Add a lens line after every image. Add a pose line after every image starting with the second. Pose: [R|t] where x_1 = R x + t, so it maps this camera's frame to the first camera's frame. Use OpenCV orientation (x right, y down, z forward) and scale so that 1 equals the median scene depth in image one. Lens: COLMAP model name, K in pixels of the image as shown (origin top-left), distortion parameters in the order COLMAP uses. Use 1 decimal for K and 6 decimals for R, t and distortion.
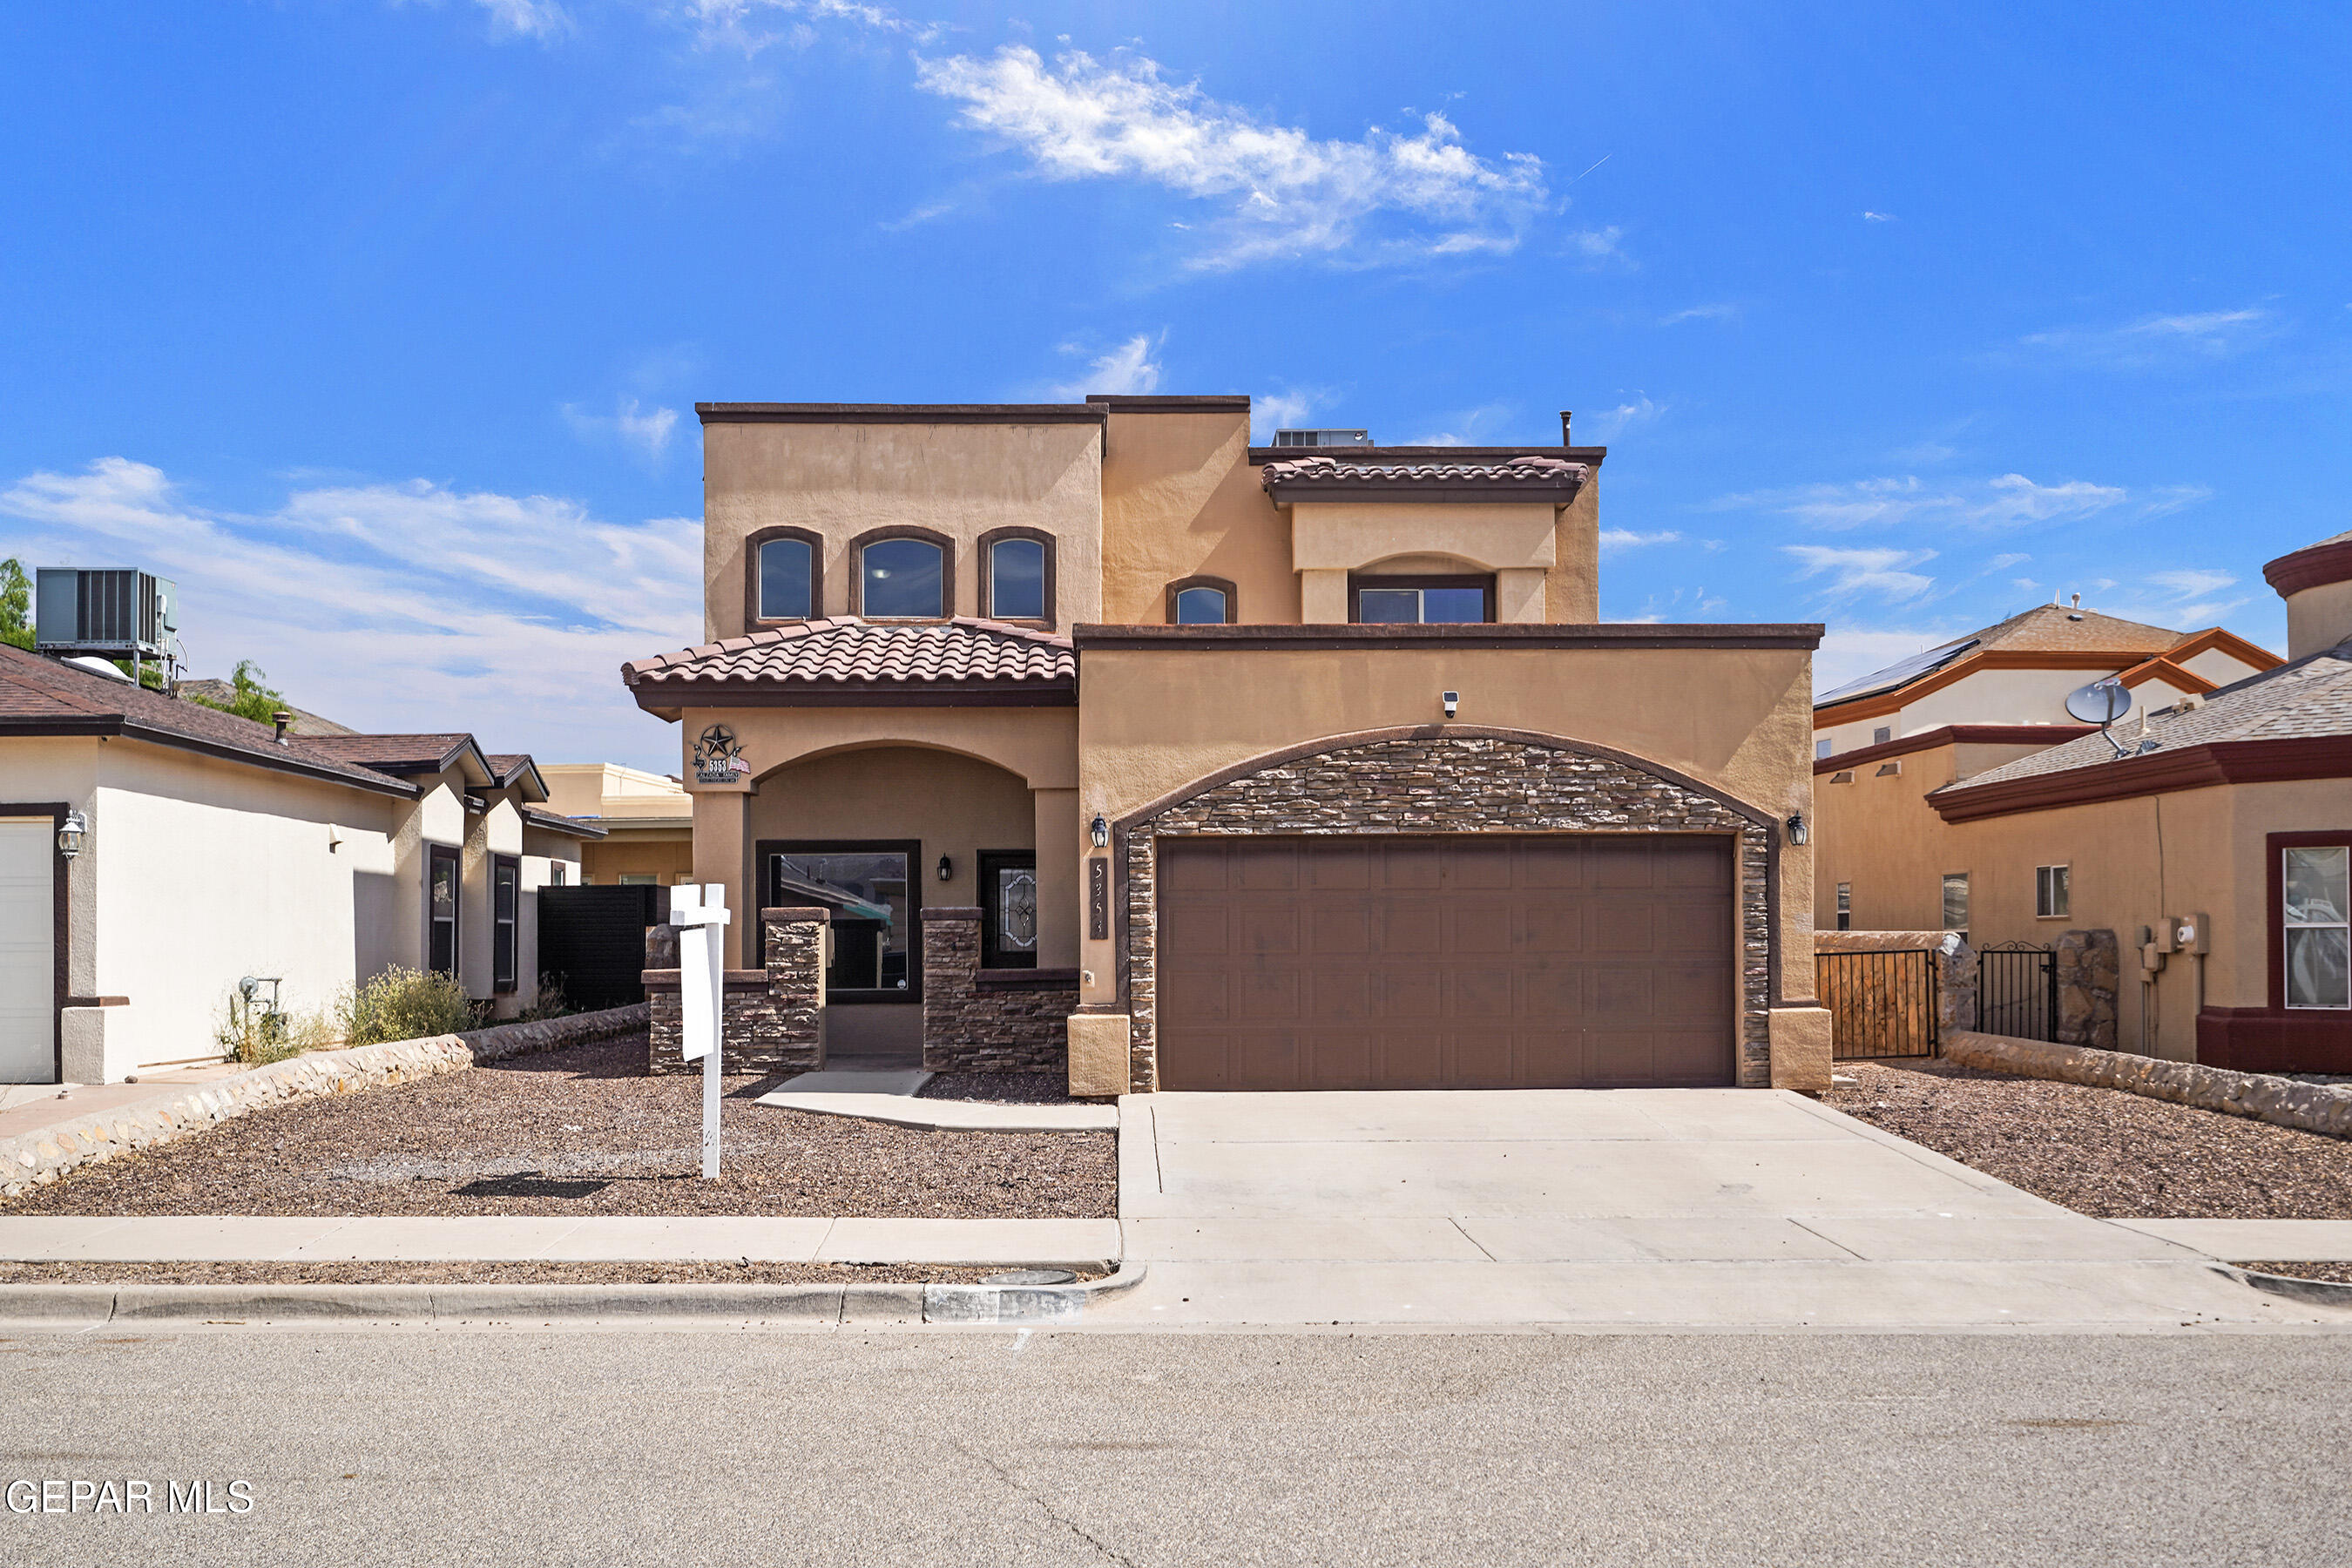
lens RADIAL K [[2443.7, 0, 1176.9], [0, 2443.7, 887.5], [0, 0, 1]] dist [0.000068, 0.006236]
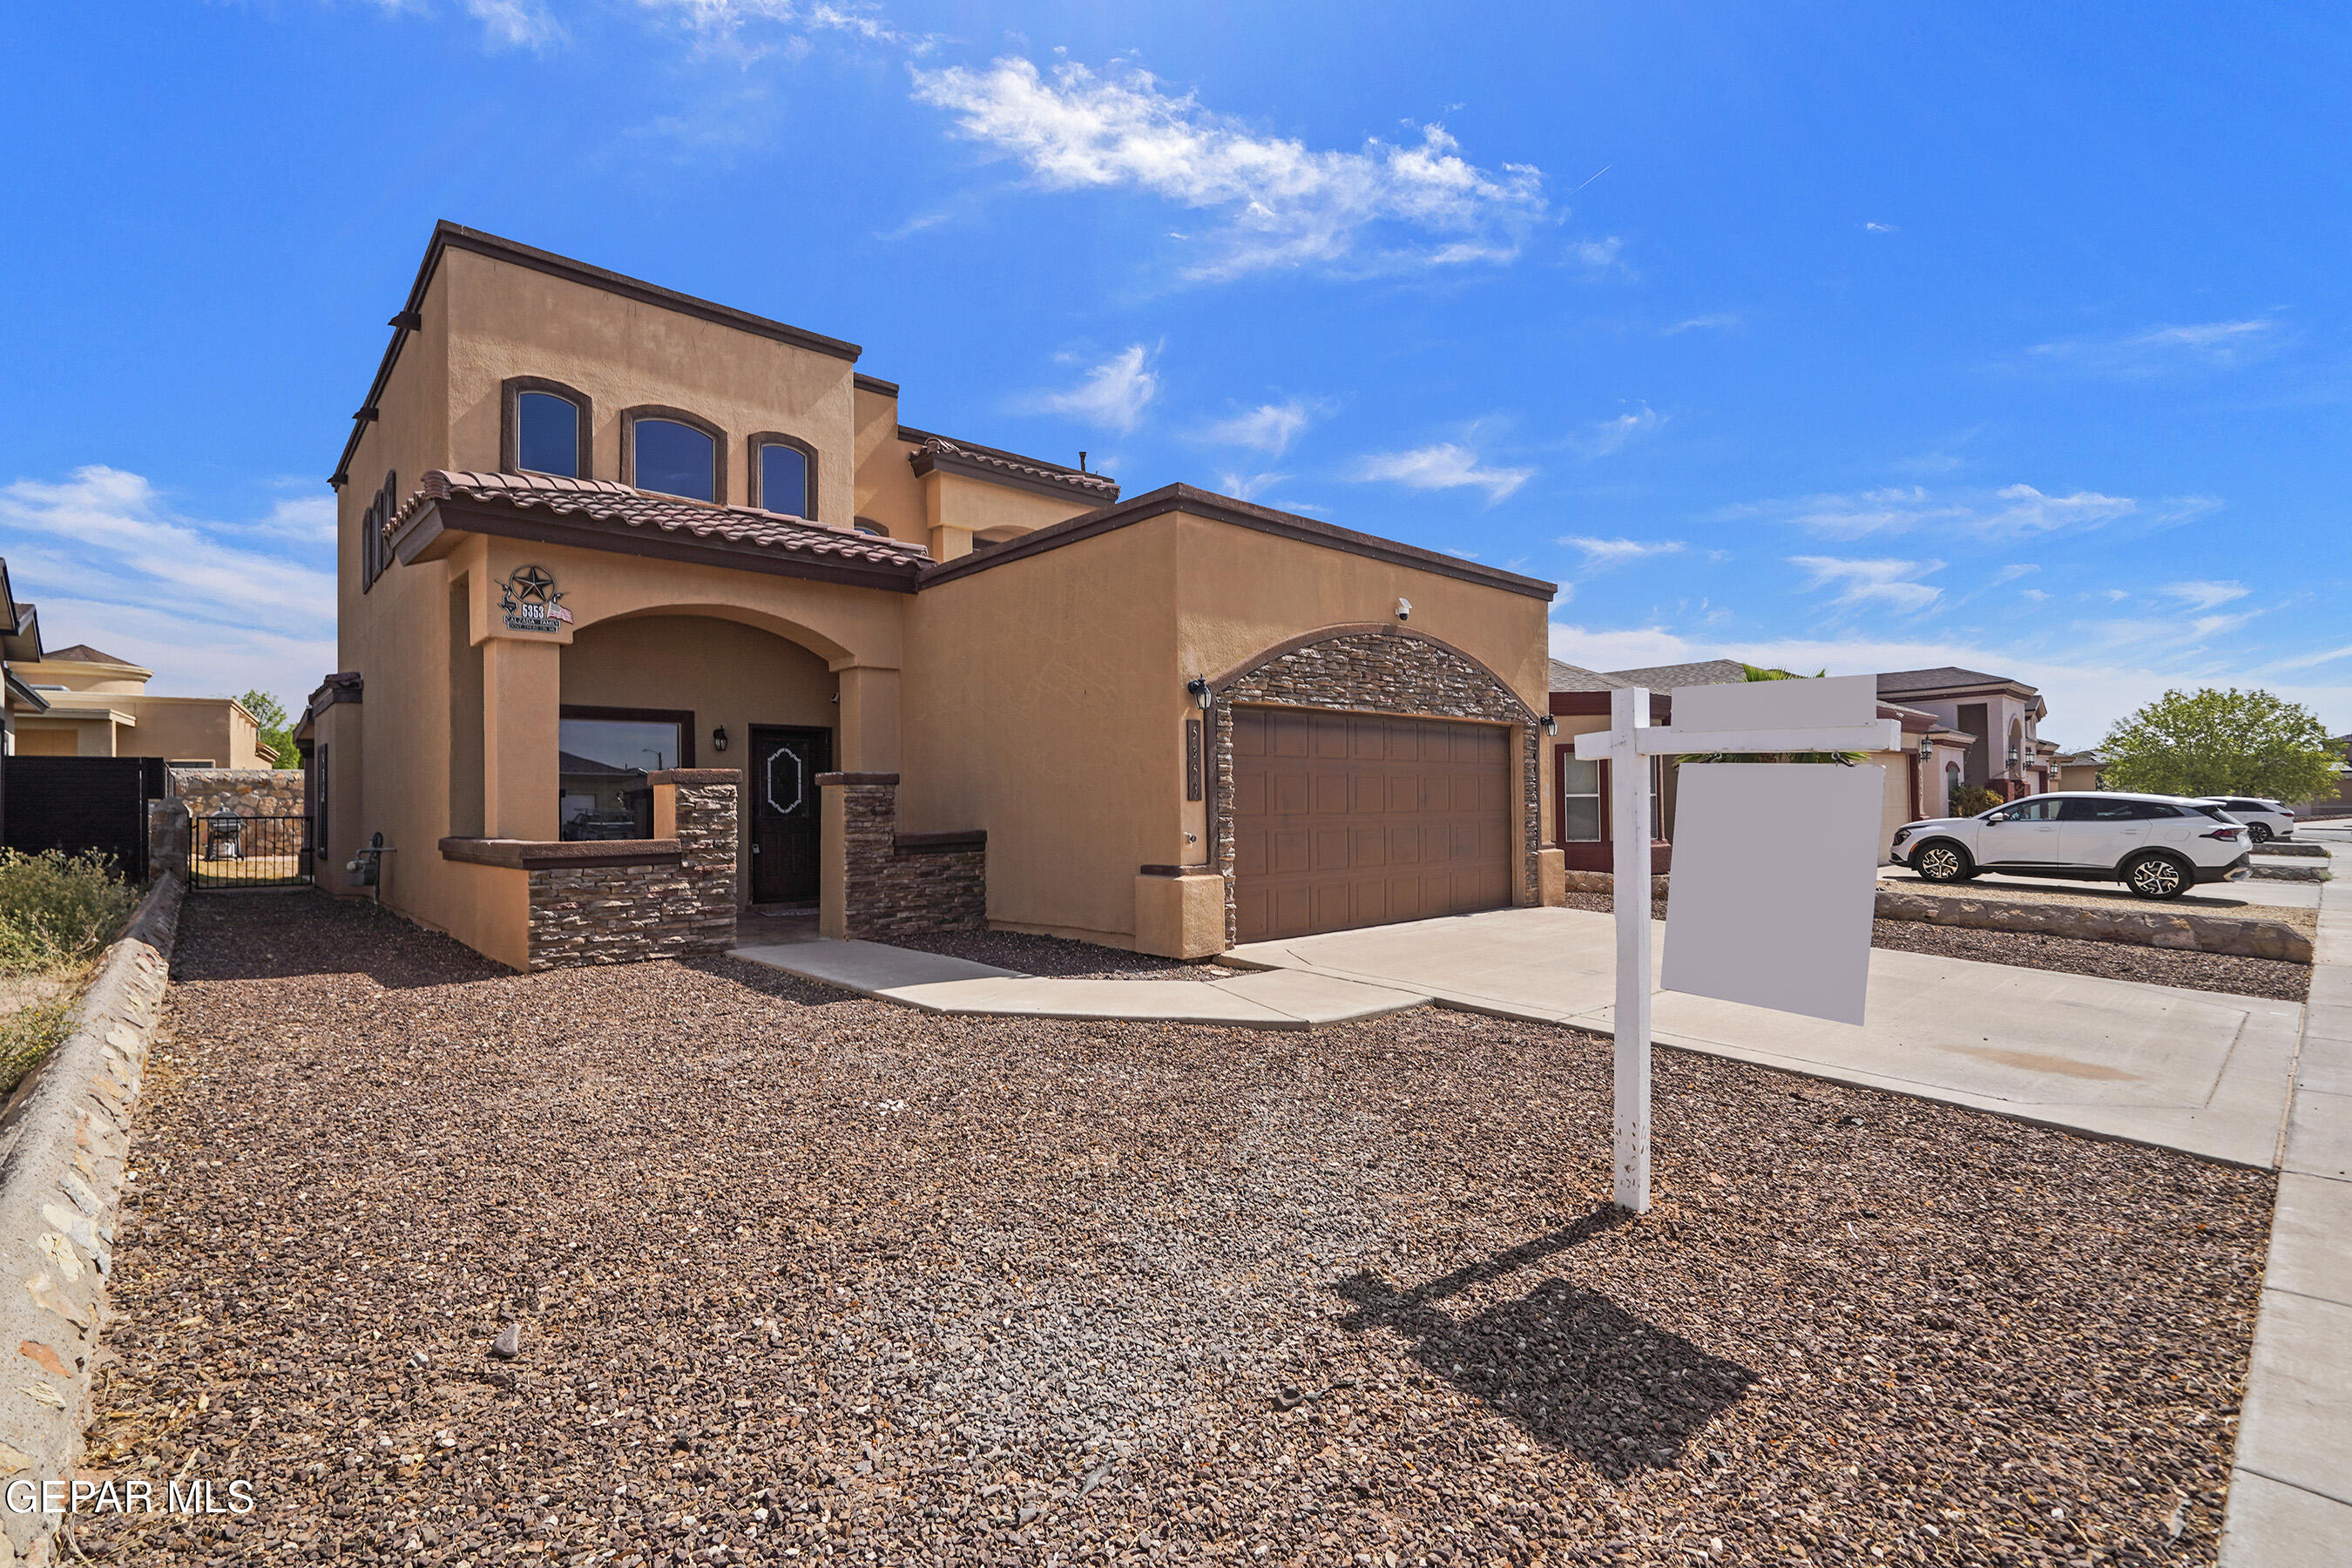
lens RADIAL K [[1078.3, 0, 1160.7], [0, 1078.3, 786.0], [0, 0, 1]] dist [0.000328, 0.000022]
pose [[0.753239, 0.010014, 0.657671, -0.293014], [-0.007270, 0.999950, -0.006899, 0.016077], [-0.657707, 0.000415, 0.753274, 0.592020]]
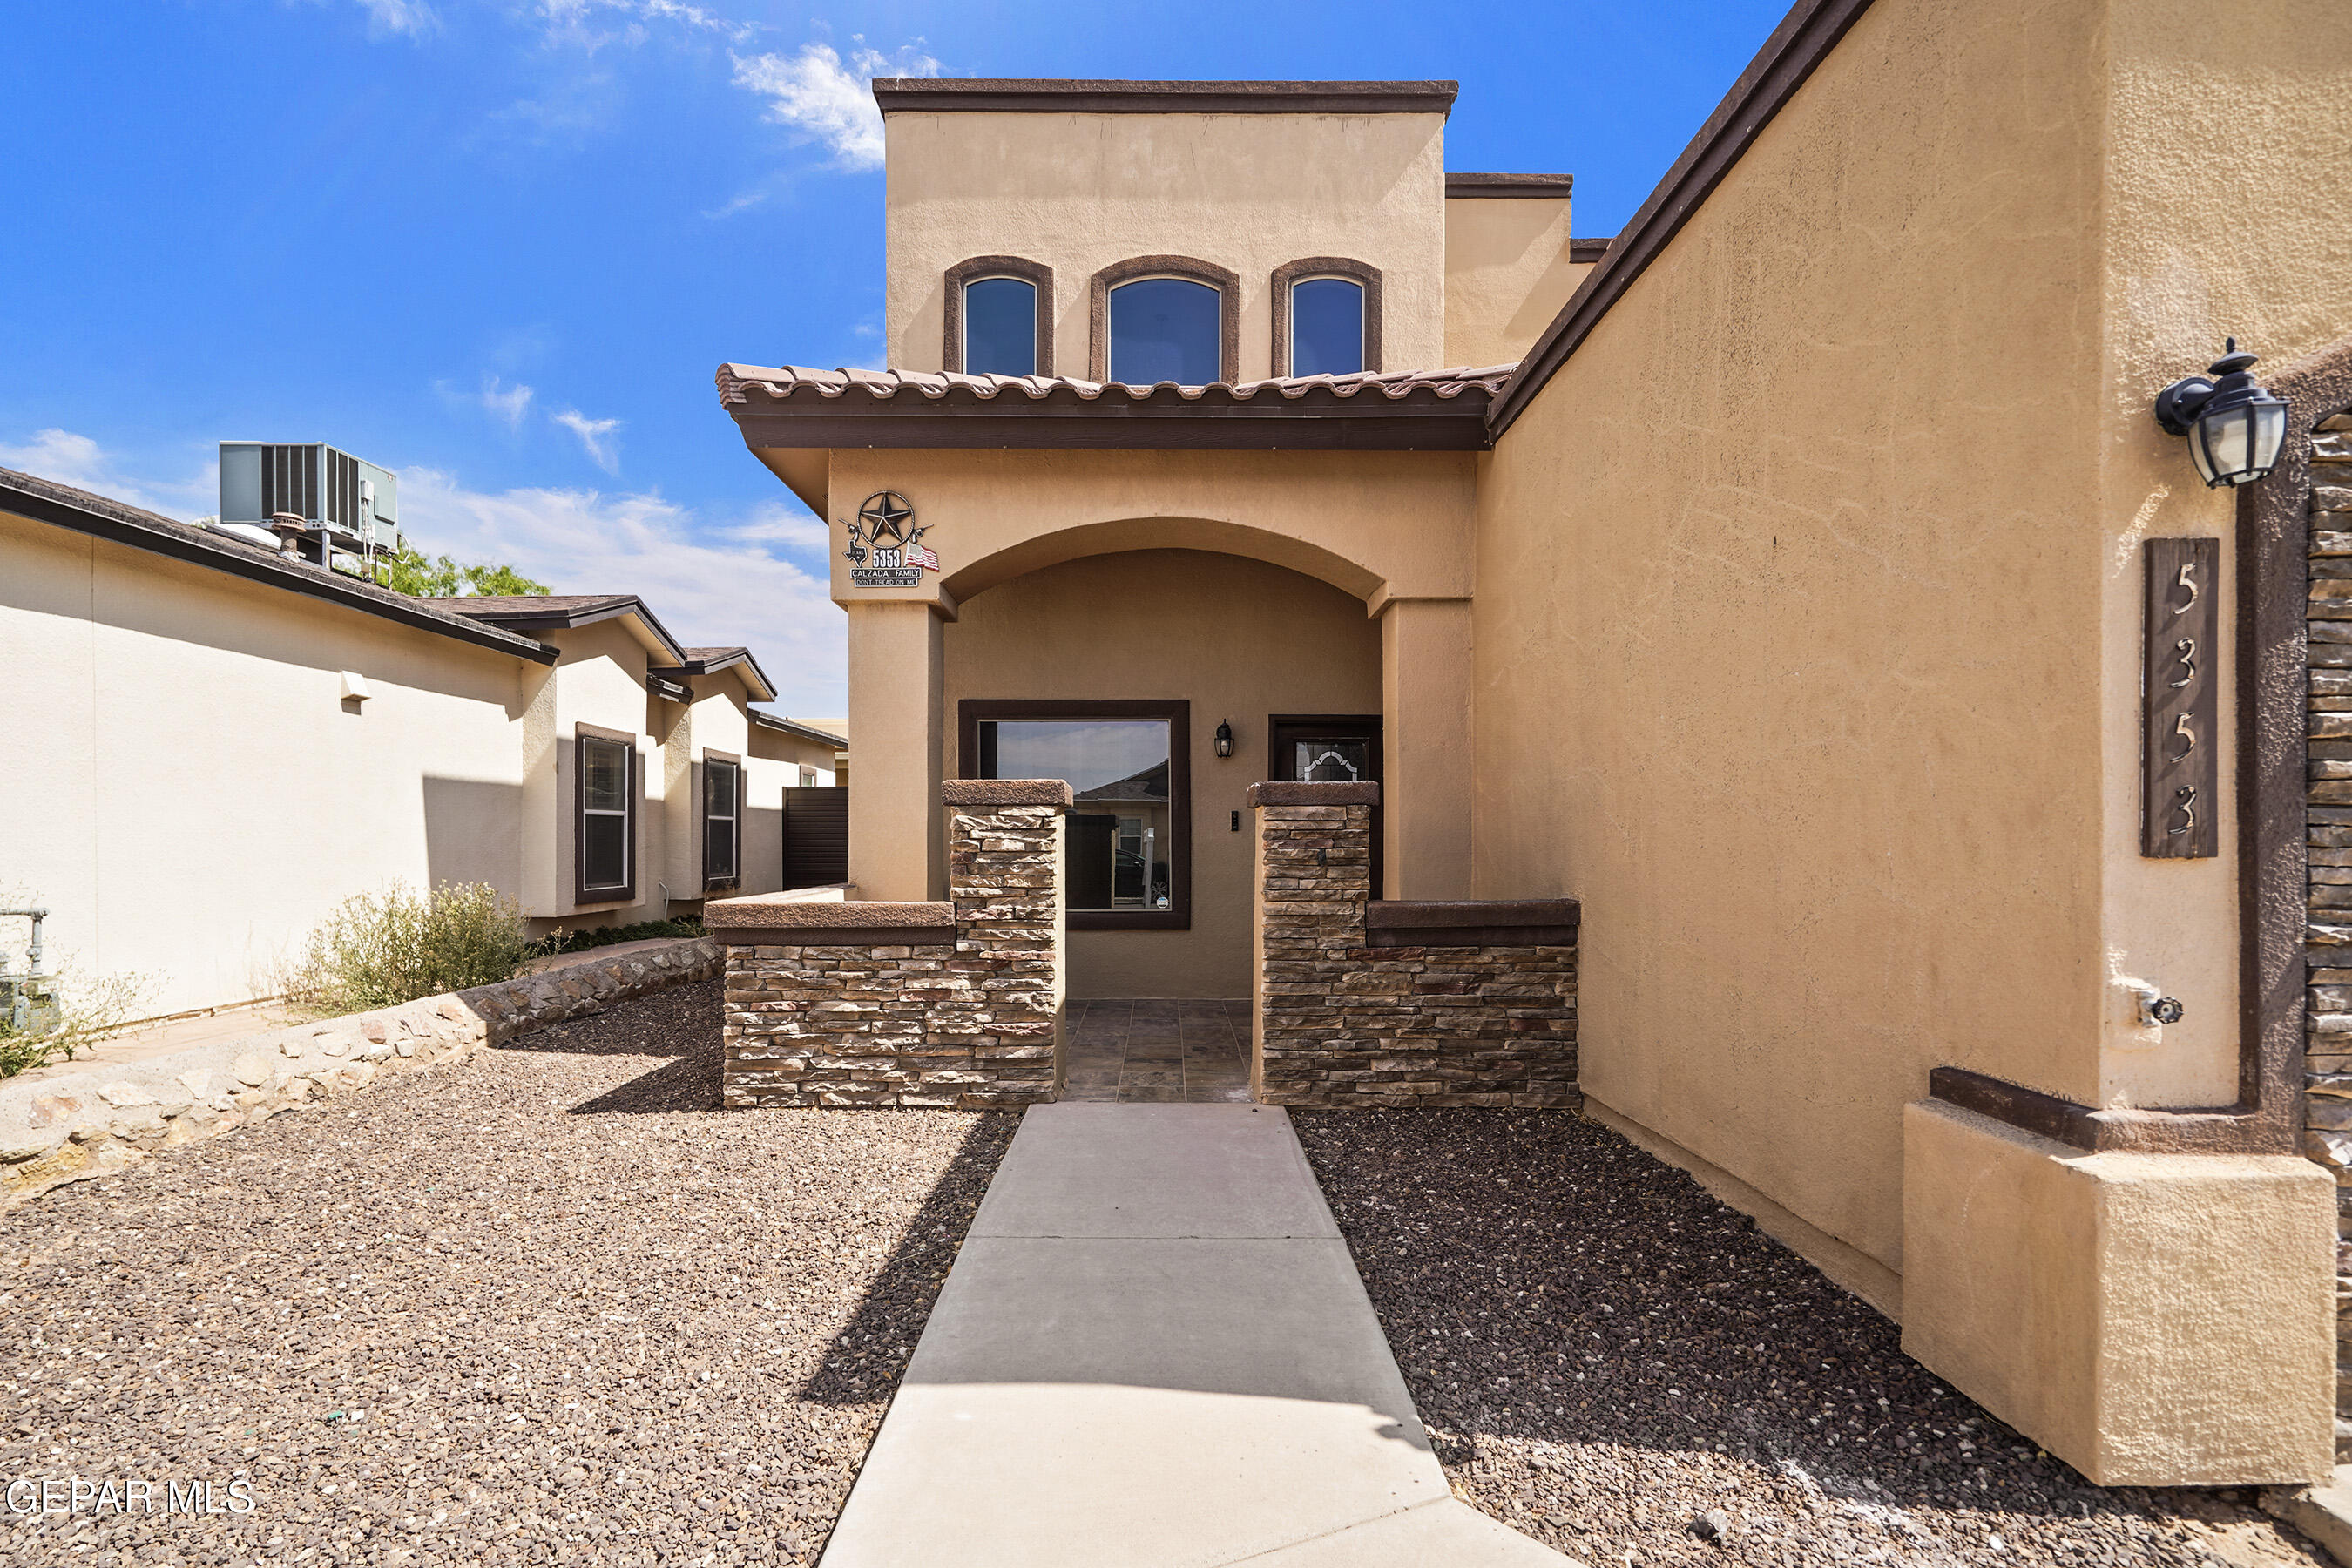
lens RADIAL K [[1082.9, 0, 1177.7], [0, 1082.9, 848.4], [0, 0, 1]] dist [-0.002654, -0.000301]
pose [[0.999926, 0.005996, -0.010550, -0.118913], [-0.005659, 0.999482, 0.031689, 0.015320], [0.010735, -0.031626, 0.999442, 0.776835]]
